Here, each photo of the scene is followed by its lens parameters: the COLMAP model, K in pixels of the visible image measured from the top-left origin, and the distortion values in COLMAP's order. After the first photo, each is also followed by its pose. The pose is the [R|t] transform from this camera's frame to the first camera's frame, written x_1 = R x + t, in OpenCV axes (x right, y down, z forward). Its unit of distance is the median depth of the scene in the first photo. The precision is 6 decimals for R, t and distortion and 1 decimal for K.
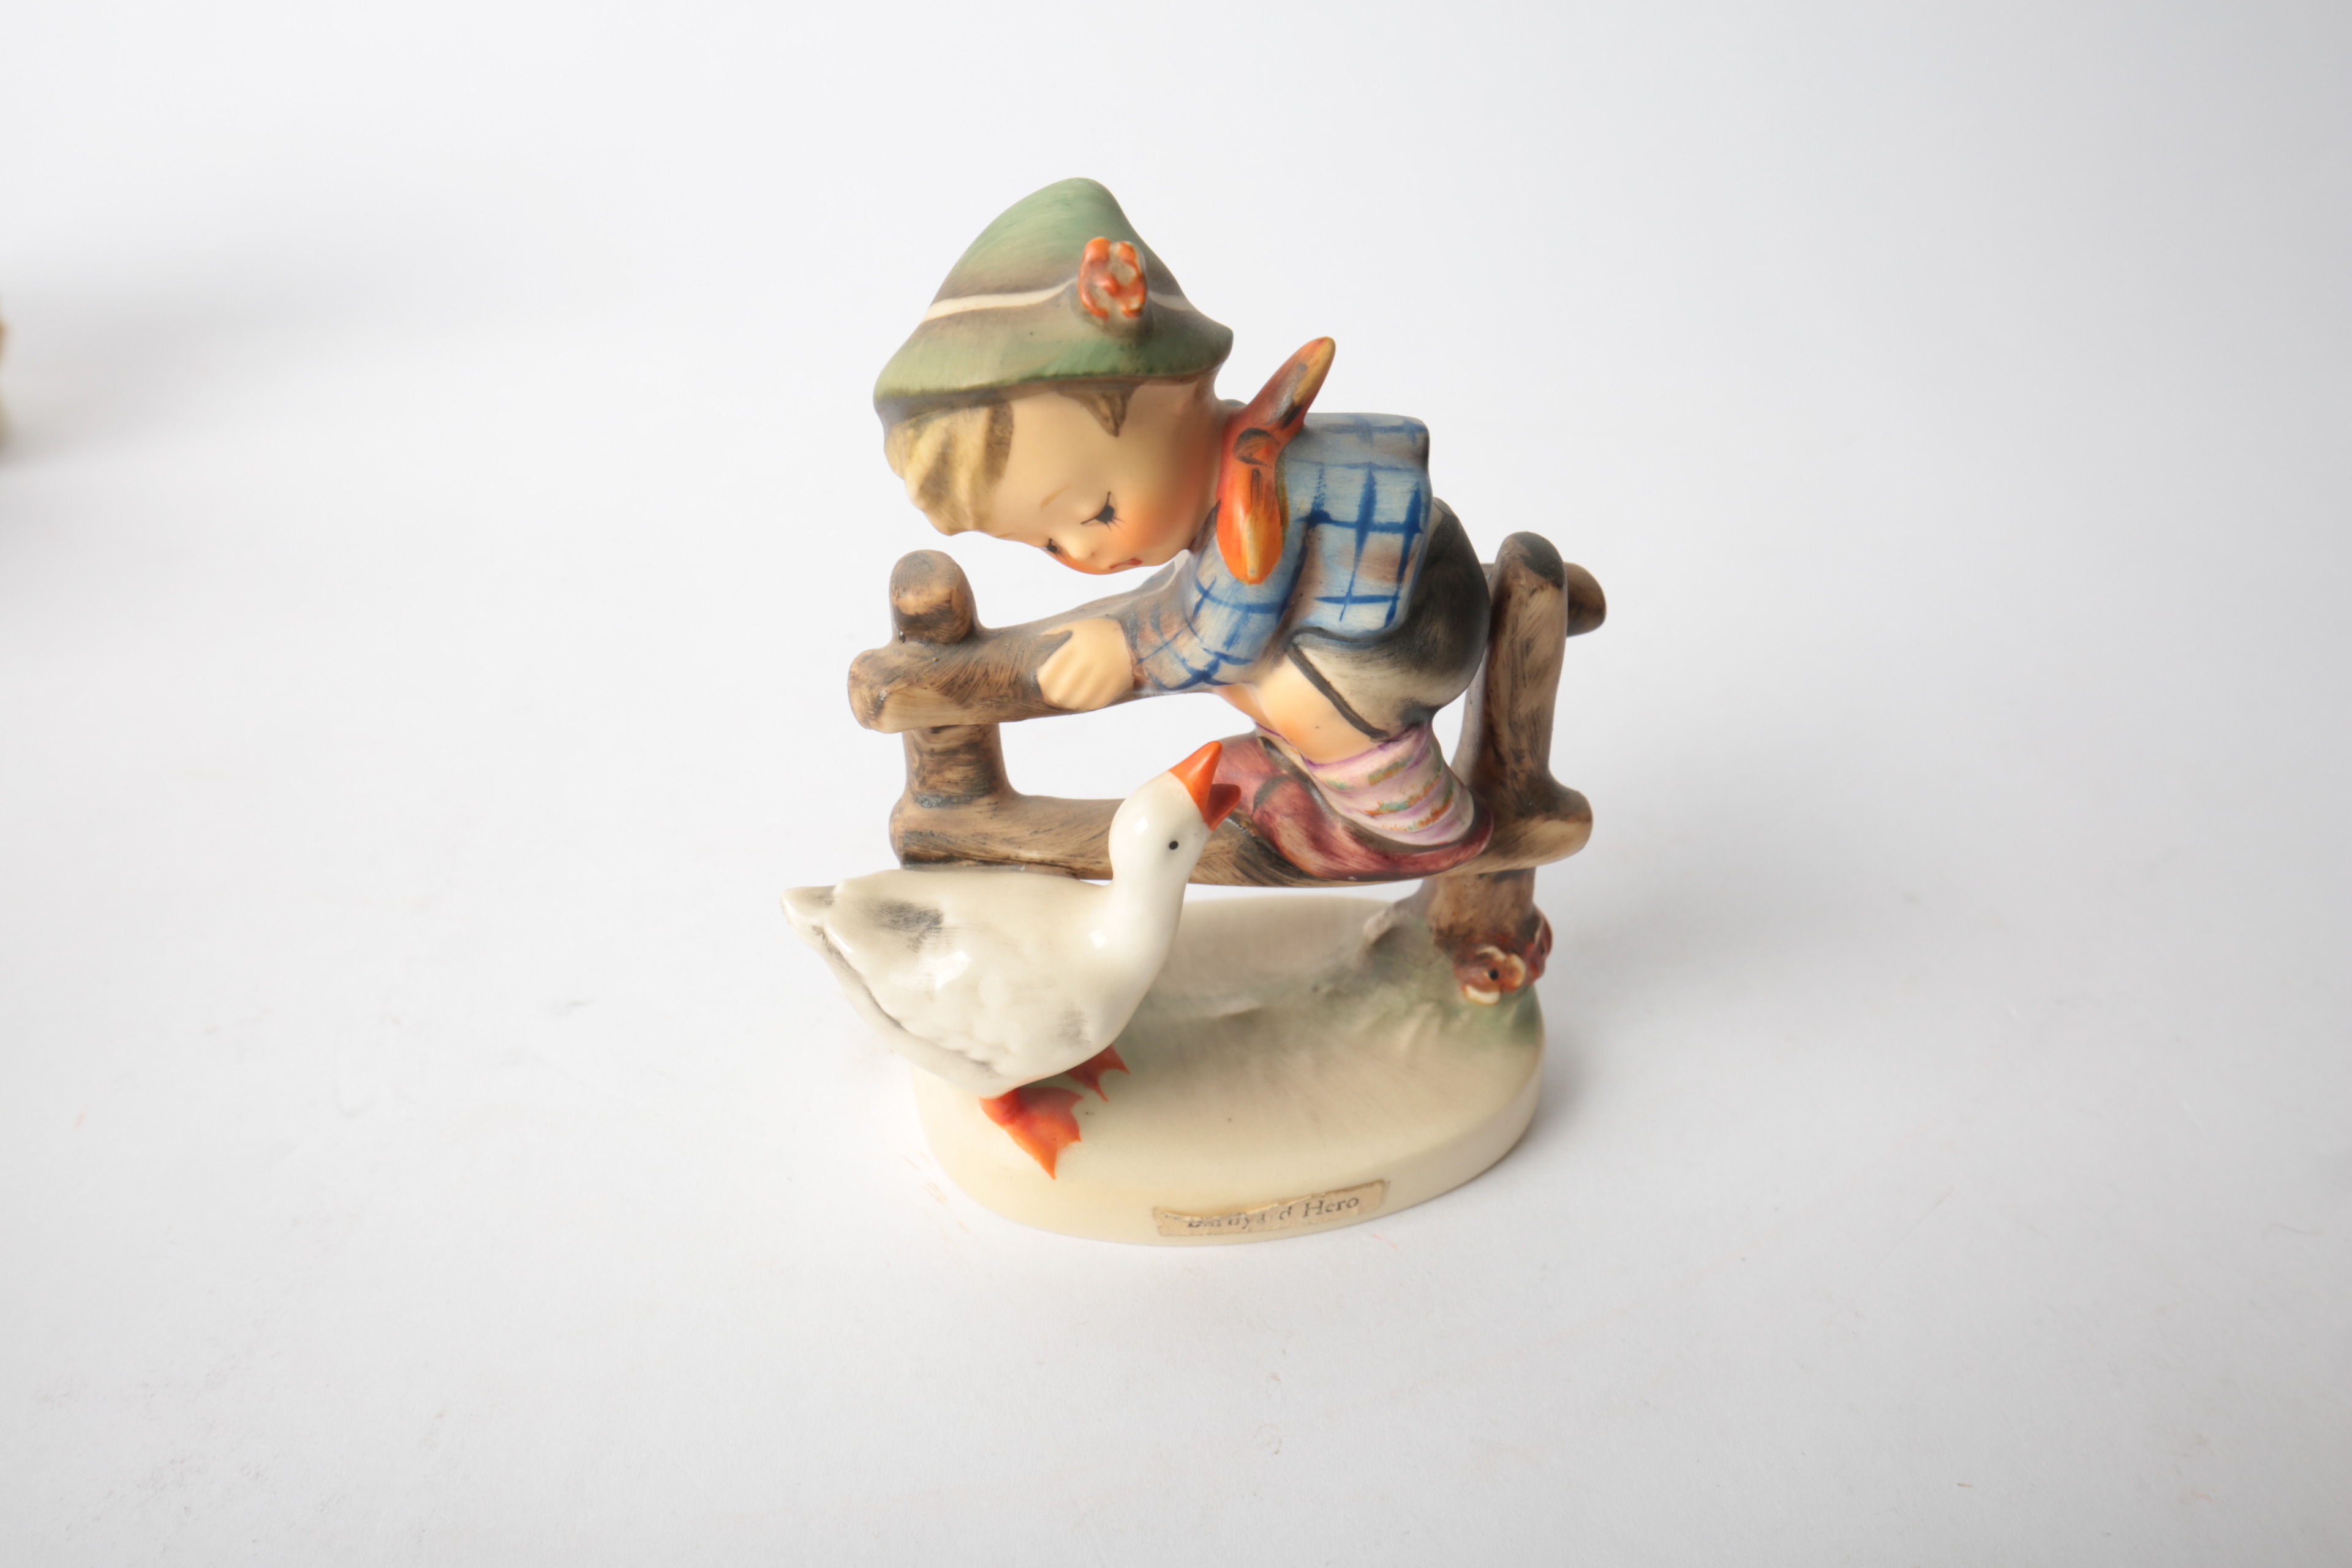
lens RADIAL K [[2166.2, 0, 1174.9], [0, 2166.2, 785.8], [0, 0, 1]] dist [0.005763, 0.000000]
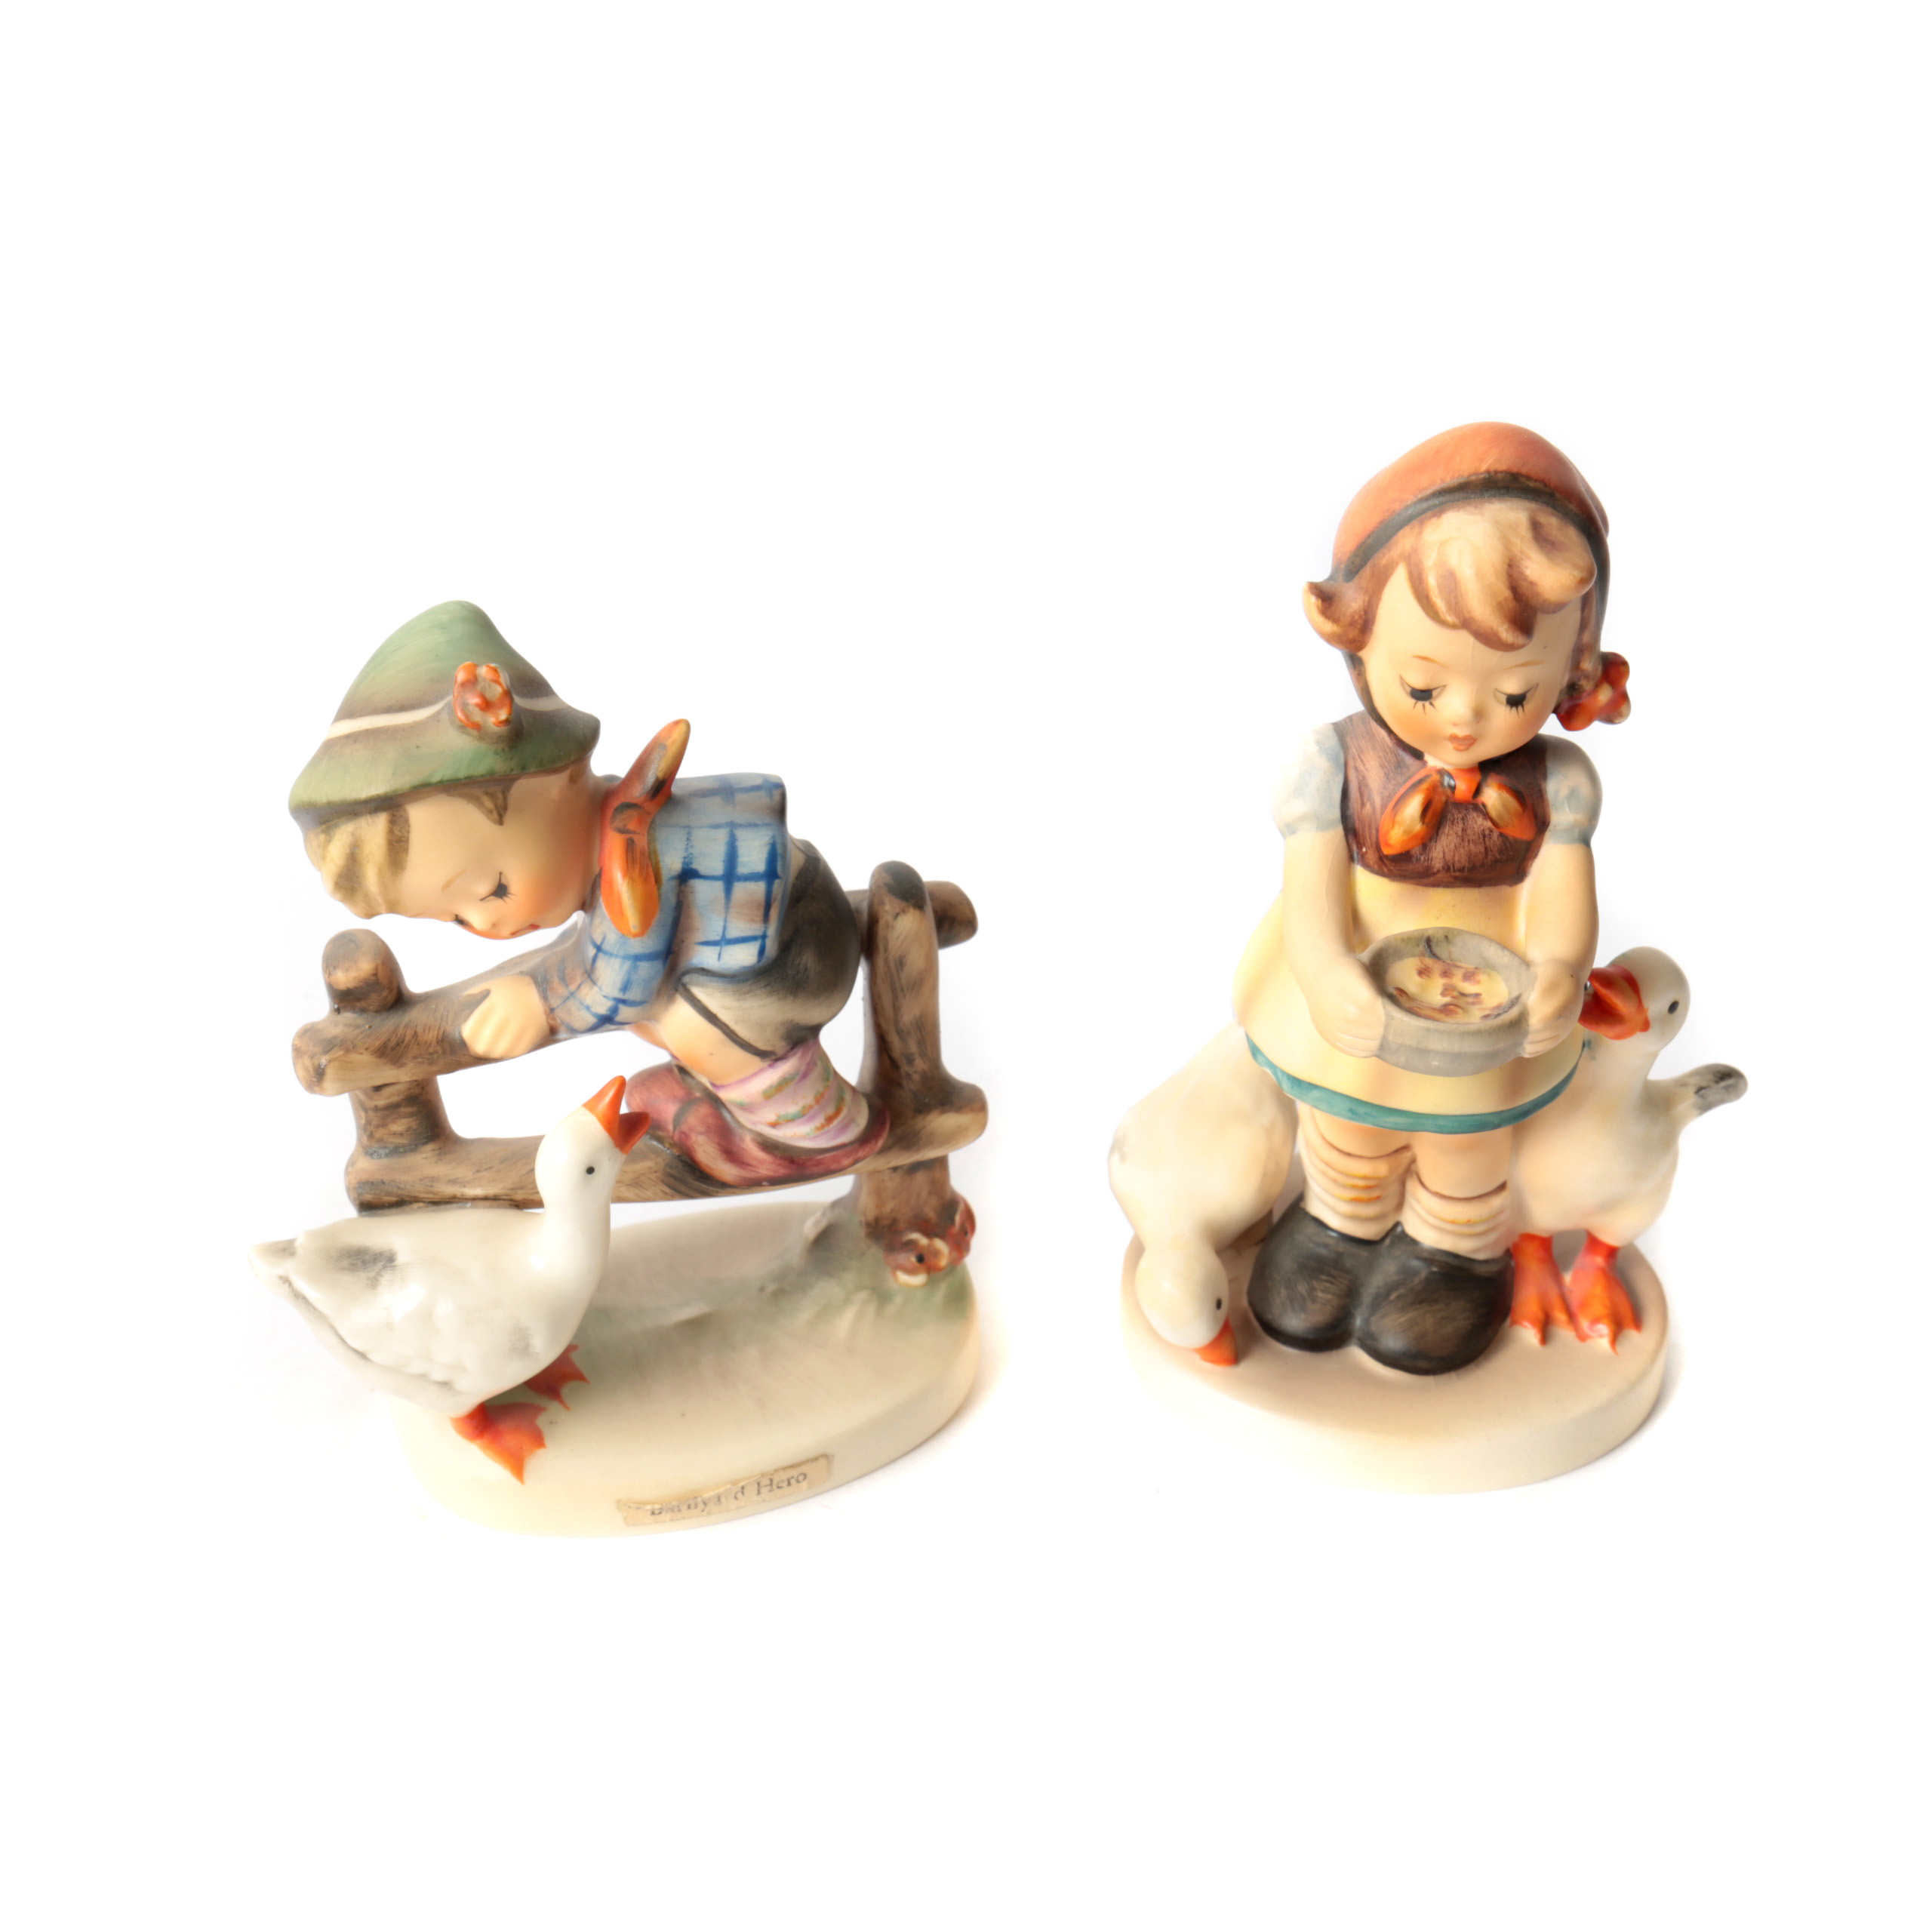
lens RADIAL K [[2650.1, 0, 977.9], [0, 2650.1, 955.3], [0, 0, 1]] dist [0.004627, 0.000000]
pose [[0.992355, -0.095046, 0.078720, 0.096524], [0.098757, 0.994109, -0.044659, -0.002564], [-0.074012, 0.052091, 0.995896, -0.386079]]
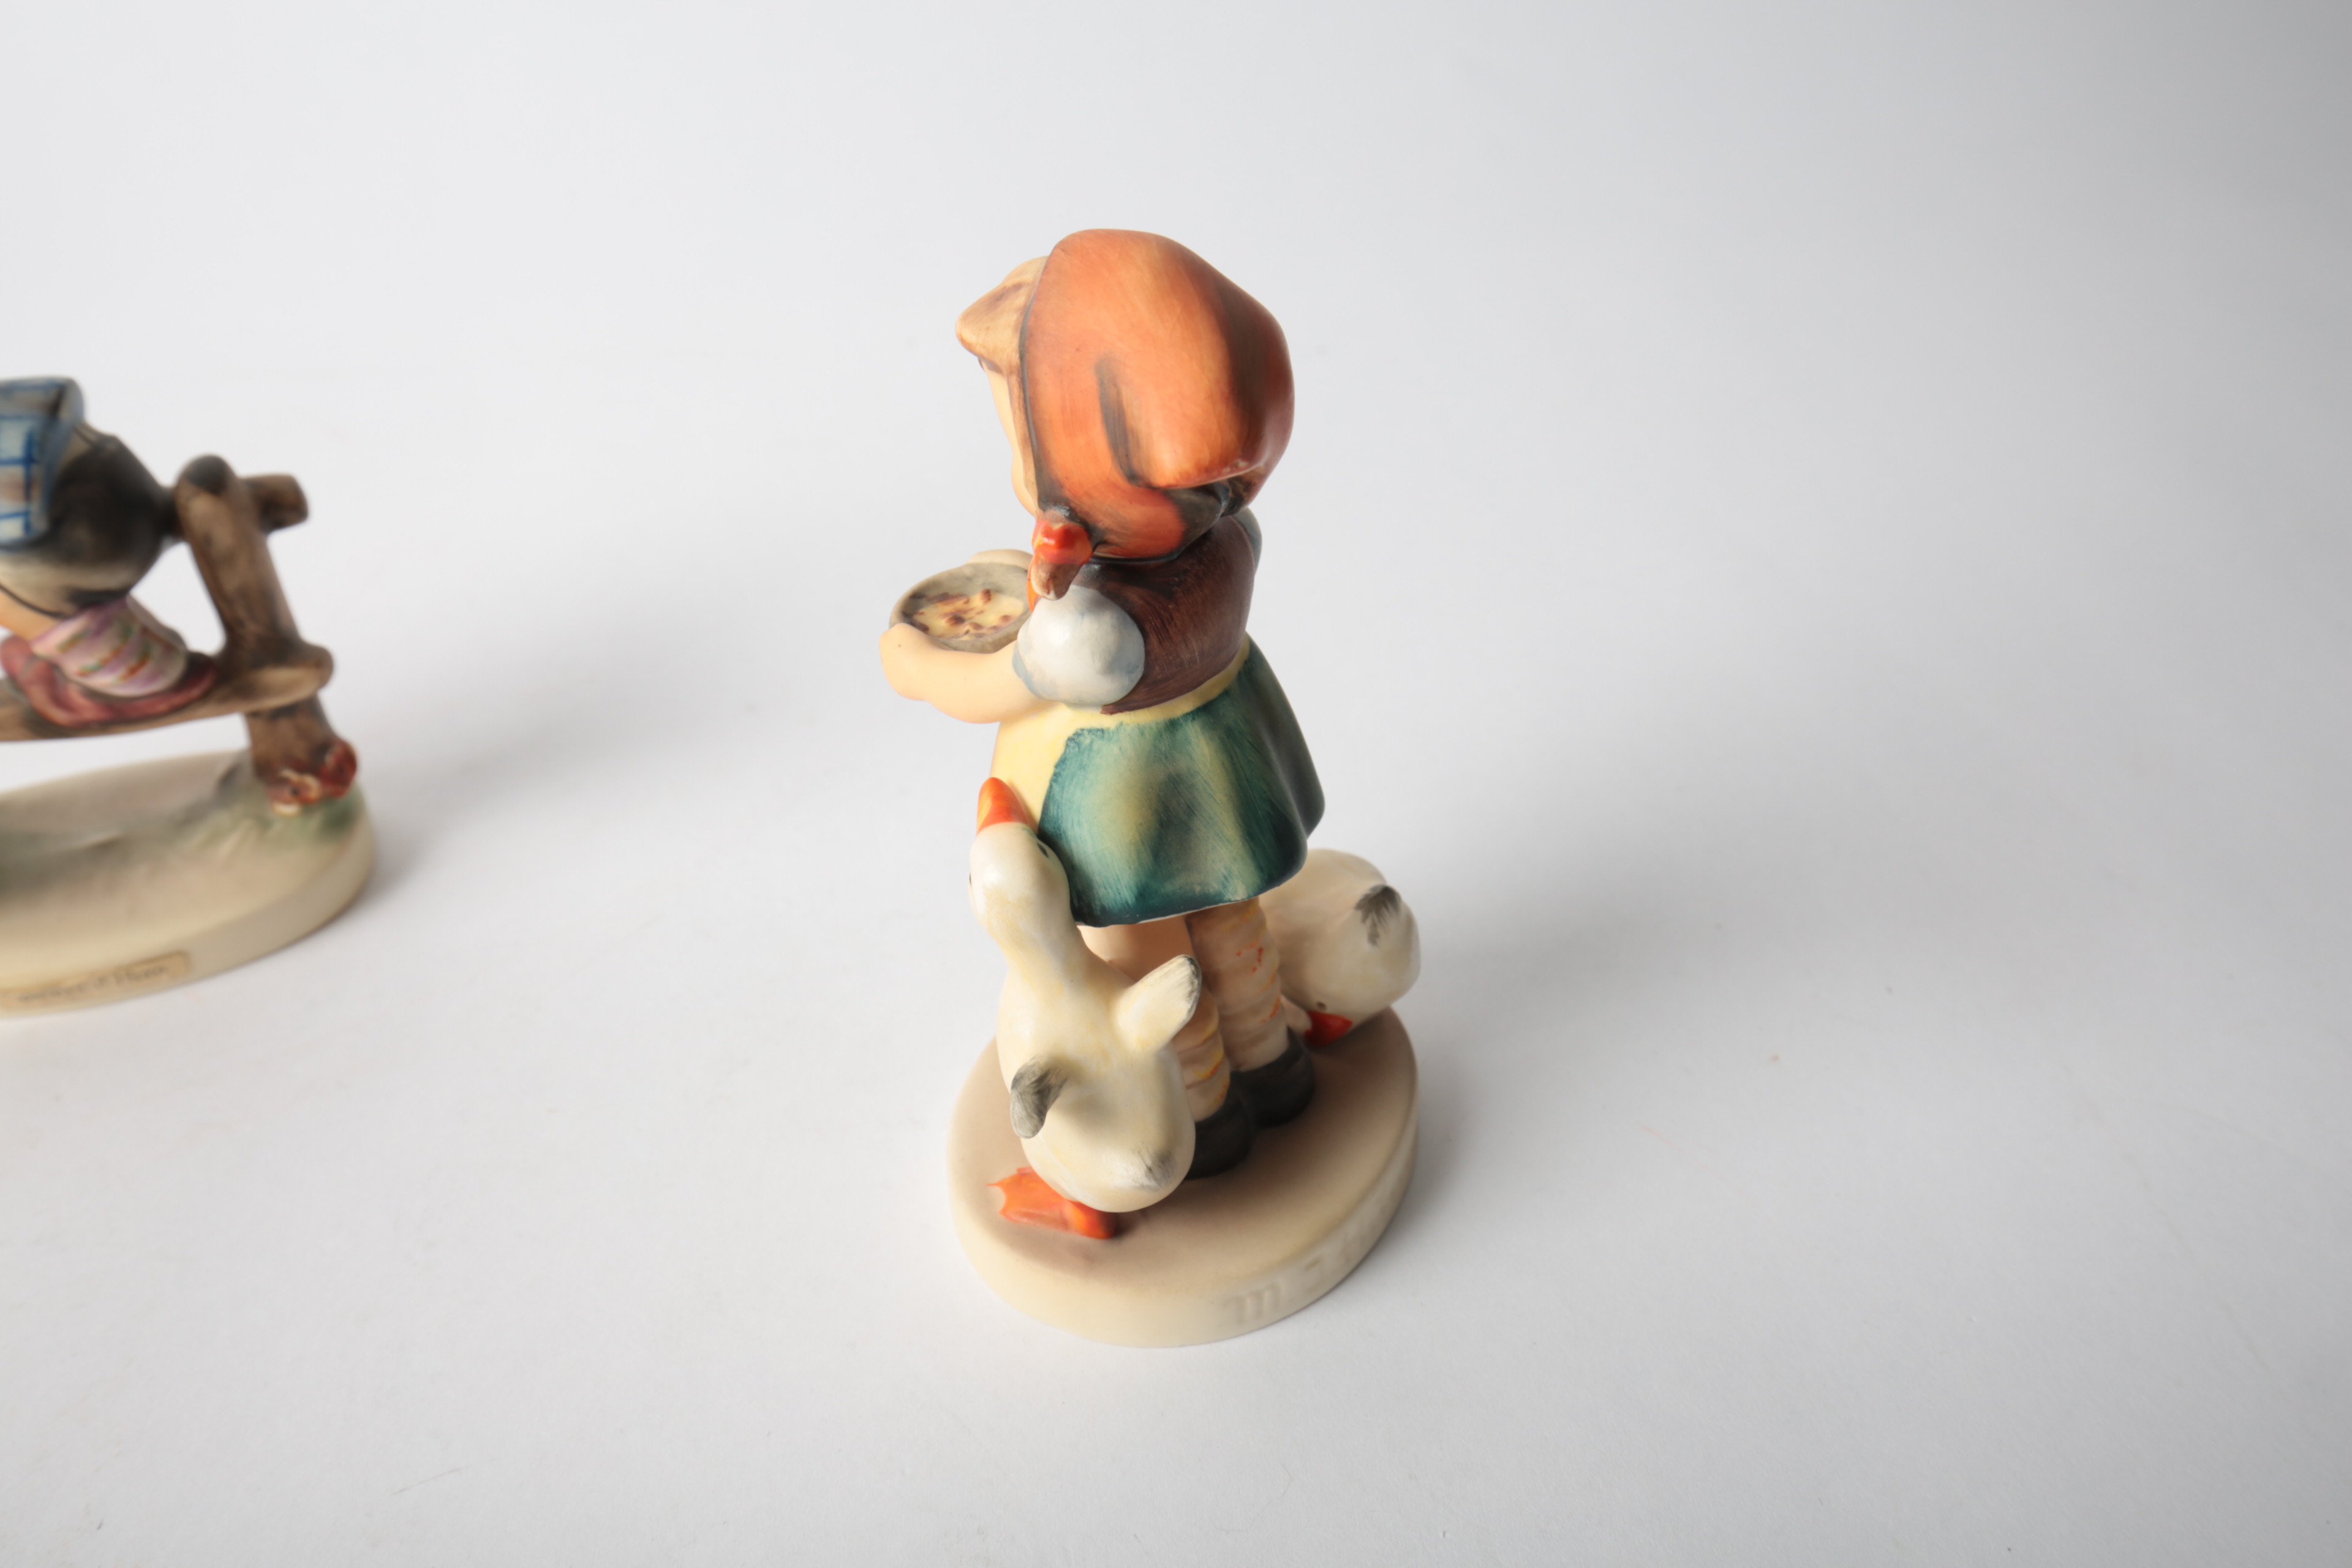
lens RADIAL K [[2166.2, 0, 1174.0], [0, 2166.2, 791.0], [0, 0, 1]] dist [0.005763, 0.000000]
pose [[0.991900, -0.104994, 0.071483, 0.656730], [0.101941, 0.993767, 0.045112, 0.092406], [-0.075774, -0.037460, 0.996421, -0.390984]]
